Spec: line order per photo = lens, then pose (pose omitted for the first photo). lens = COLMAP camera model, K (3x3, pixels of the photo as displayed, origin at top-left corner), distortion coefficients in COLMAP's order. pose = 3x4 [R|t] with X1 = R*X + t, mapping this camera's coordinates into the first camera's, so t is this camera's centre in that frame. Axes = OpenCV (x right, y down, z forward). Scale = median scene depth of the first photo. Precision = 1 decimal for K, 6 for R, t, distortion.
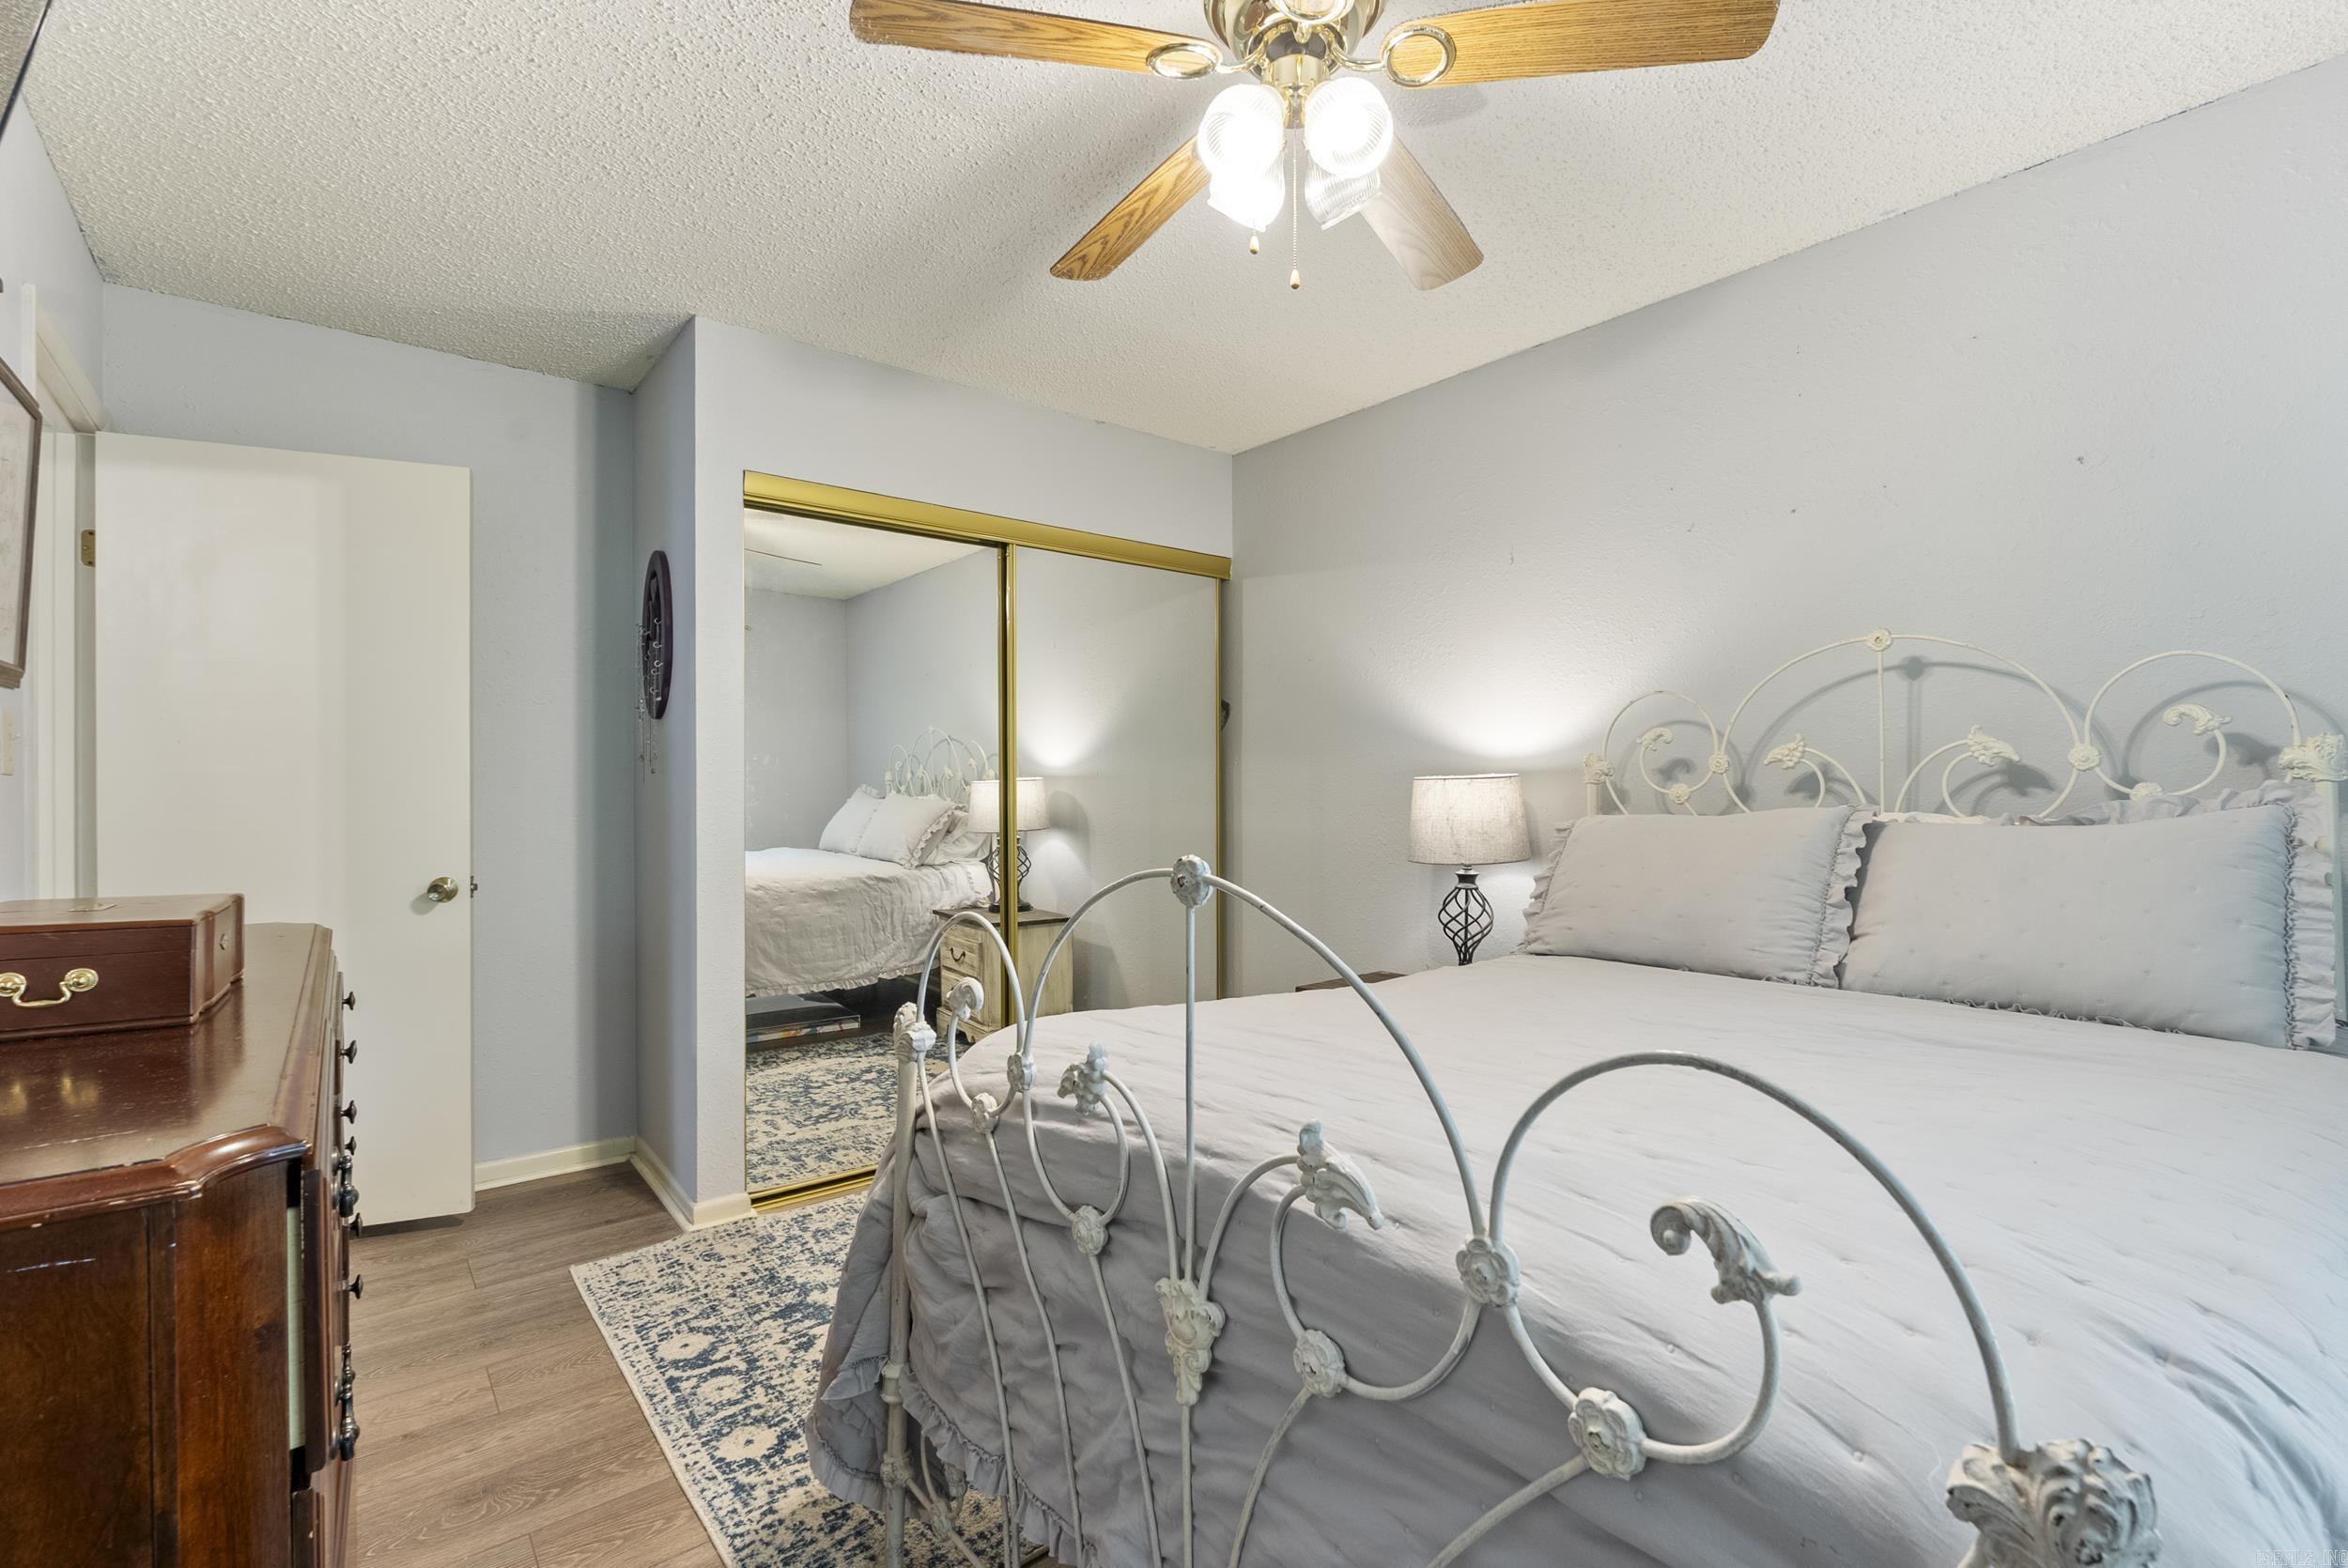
lens RADIAL K [[1028.3, 0, 1174.0], [0, 1028.3, 784.0], [0, 0, 1]] dist [0.000629, 0.000083]
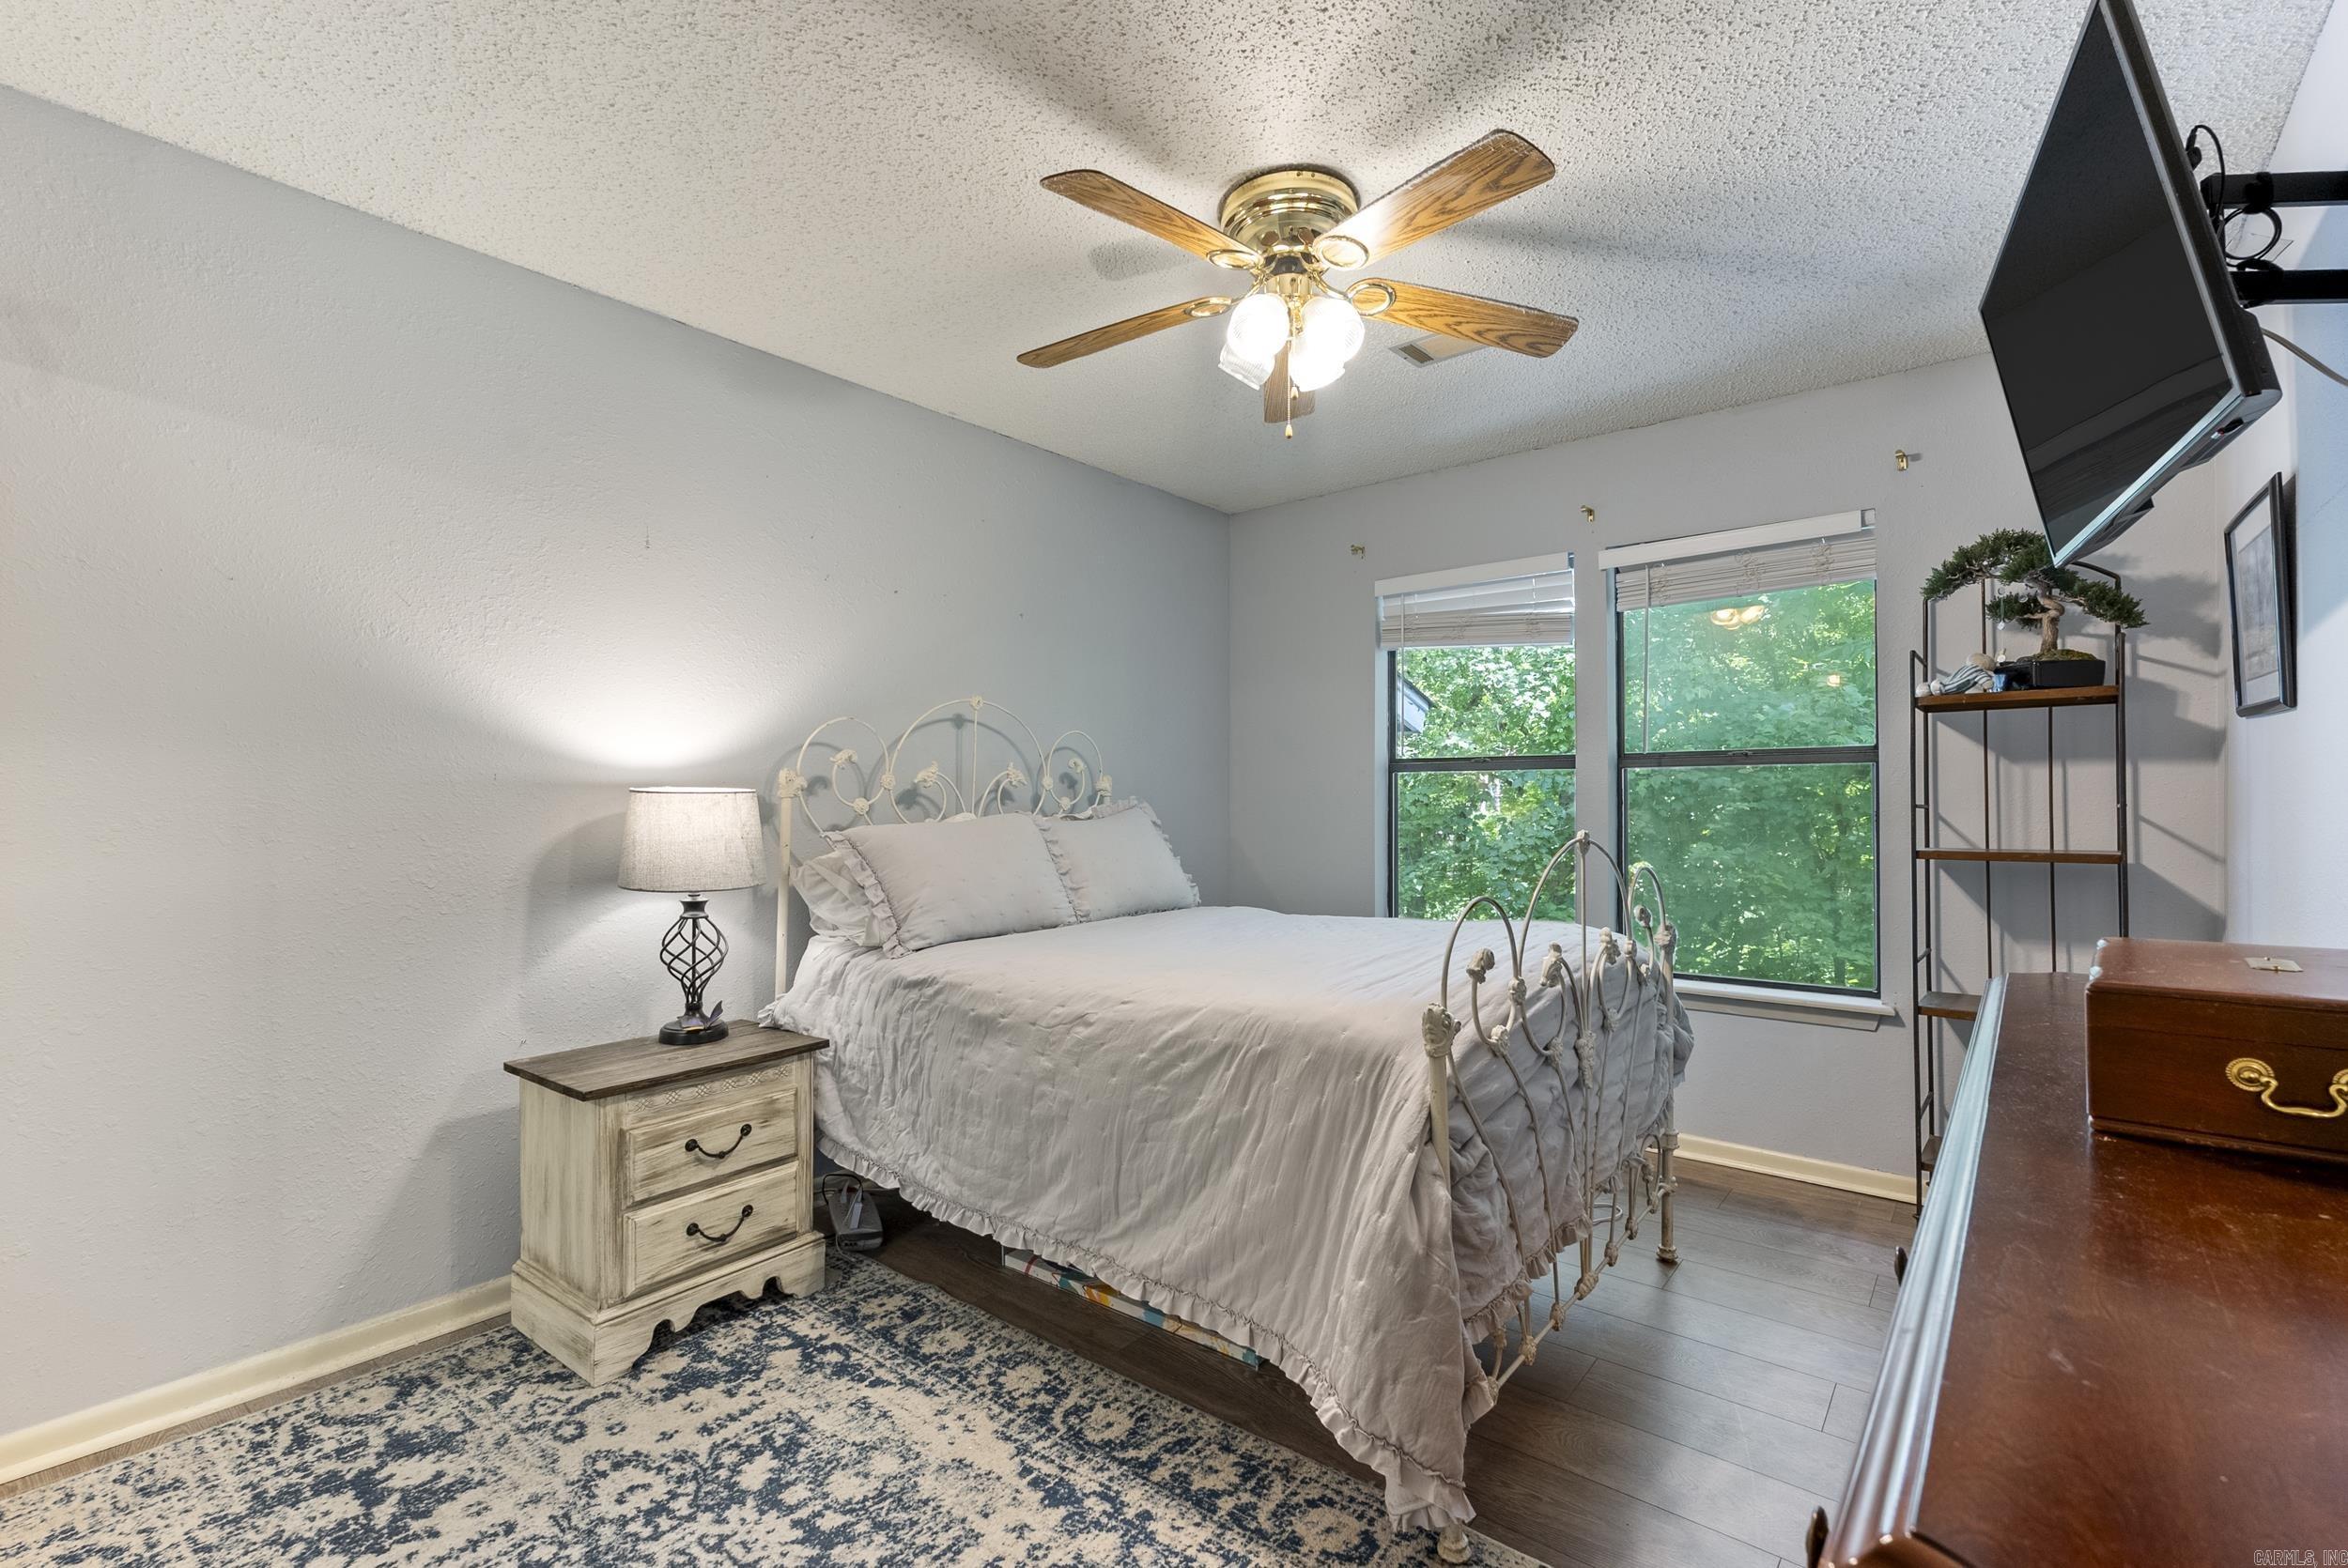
lens RADIAL K [[1028.3, 0, 1174.0], [0, 1028.3, 784.0], [0, 0, 1]] dist [0.000629, 0.000083]
pose [[-0.218012, 0.009585, 0.975899, -0.750017], [0.014371, 0.999875, -0.006610, -0.000126], [-0.975840, 0.012584, -0.218123, 0.902011]]
